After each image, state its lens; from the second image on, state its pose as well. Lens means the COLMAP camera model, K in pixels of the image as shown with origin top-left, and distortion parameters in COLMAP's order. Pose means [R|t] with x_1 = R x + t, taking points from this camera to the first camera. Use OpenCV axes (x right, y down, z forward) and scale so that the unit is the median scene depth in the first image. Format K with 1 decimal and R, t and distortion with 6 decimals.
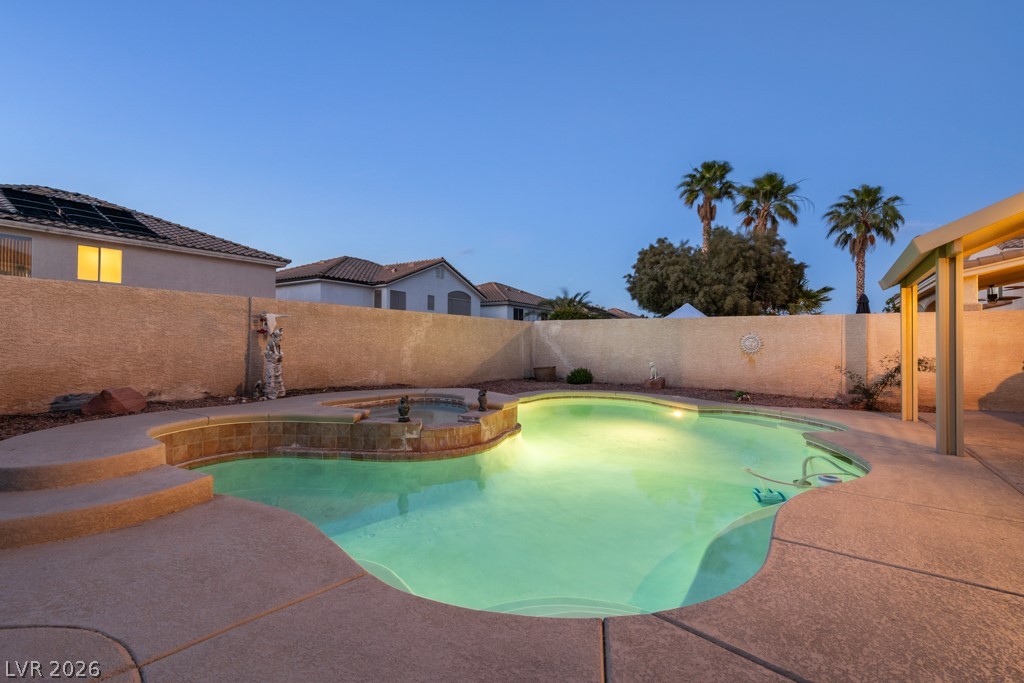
lens RADIAL K [[478.7, 0, 510.0], [0, 478.7, 345.2], [0, 0, 1]] dist [-0.004802, 0.003636]
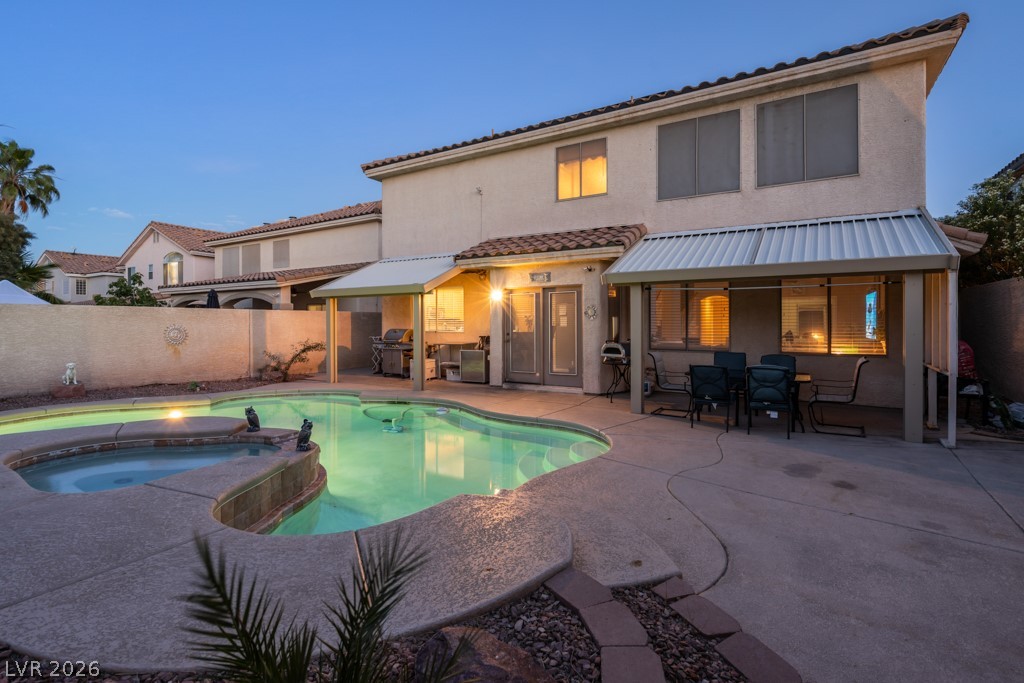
lens RADIAL K [[478.7, 0, 530.5], [0, 478.7, 326.5], [0, 0, 1]] dist [-0.004802, 0.003636]
pose [[-0.072869, -0.018178, 0.997176, -0.321437], [-0.001205, 0.999835, 0.018138, -0.023203], [-0.997341, 0.000120, -0.072879, 0.188700]]
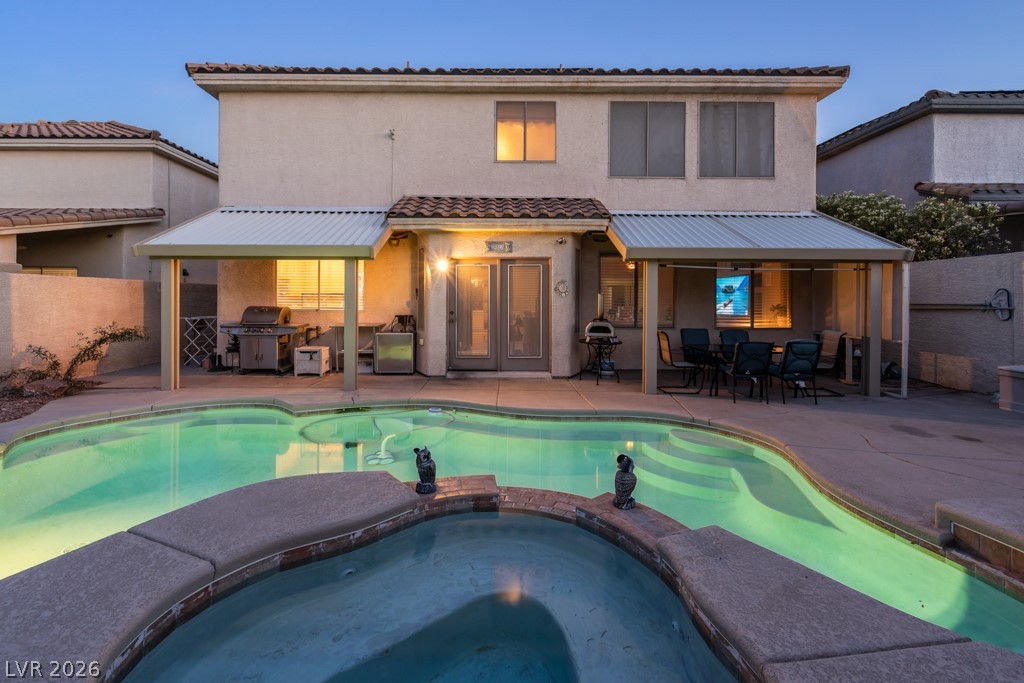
lens RADIAL K [[478.7, 0, 512.1], [0, 478.7, 304.8], [0, 0, 1]] dist [-0.004802, 0.003636]
pose [[-0.569305, -0.020007, 0.821883, -0.167862], [-0.013282, 0.999797, 0.015138, -0.019334], [-0.822019, -0.002298, -0.569455, 0.403338]]
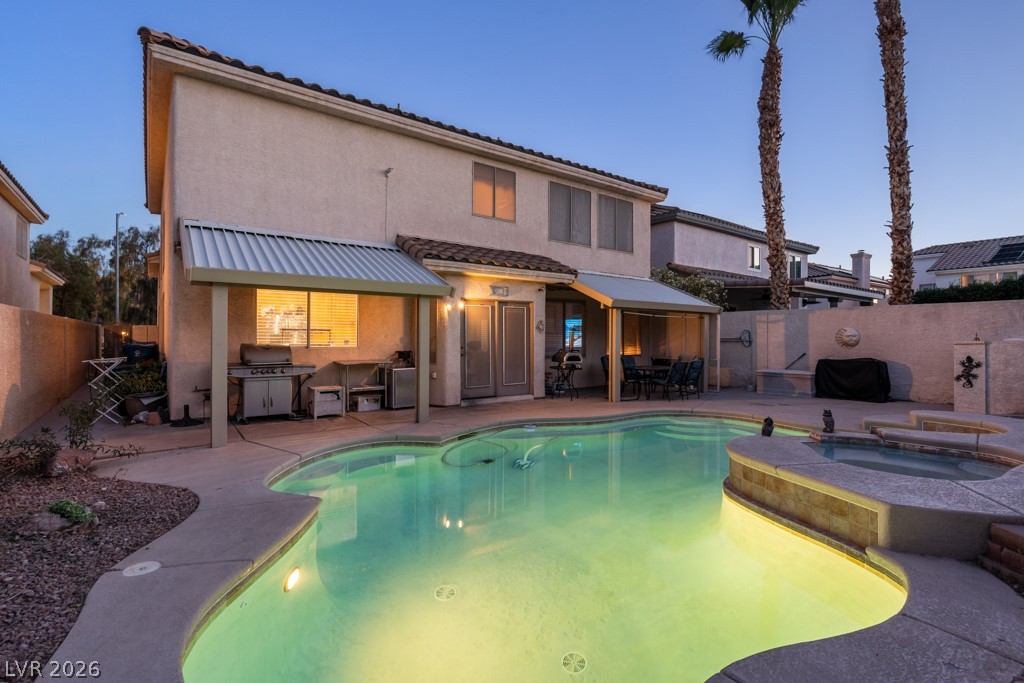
lens RADIAL K [[478.7, 0, 531.1], [0, 478.7, 335.6], [0, 0, 1]] dist [-0.004802, 0.003636]
pose [[-0.951867, -0.012789, 0.306245, 0.029488], [-0.014487, 0.999890, -0.003271, -0.016062], [-0.306169, -0.007550, -0.951947, 0.670972]]
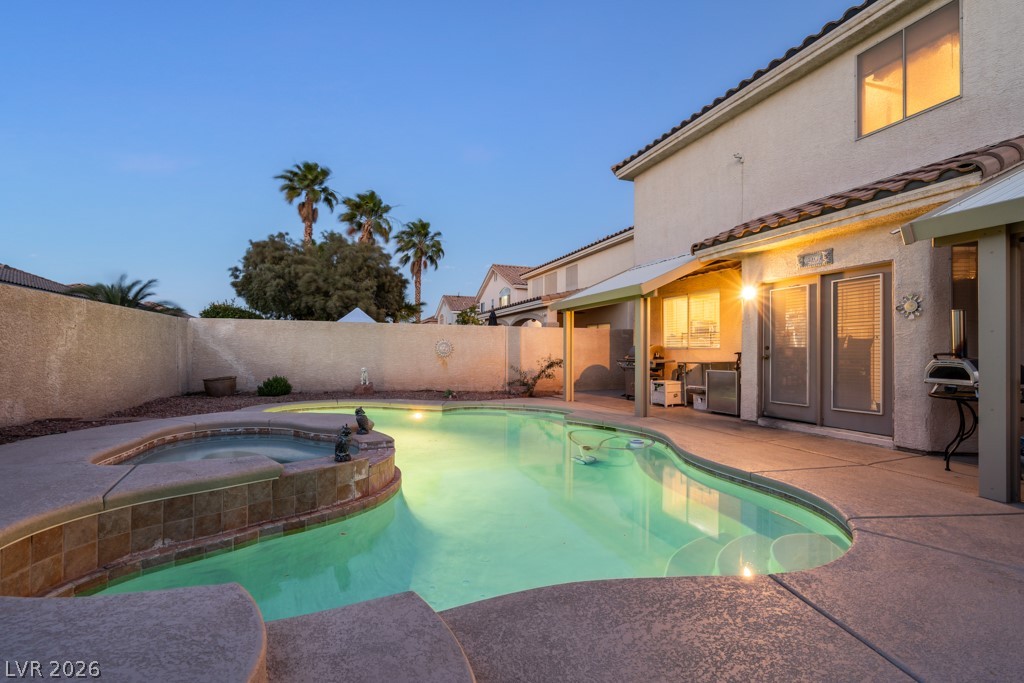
lens RADIAL K [[478.7, 0, 513.2], [0, 478.7, 350.4], [0, 0, 1]] dist [-0.004802, 0.003636]
pose [[0.590433, -0.004589, 0.807074, -0.189385], [-0.000522, 0.999981, 0.006067, -0.003120], [-0.807087, -0.004004, 0.590420, 0.106783]]
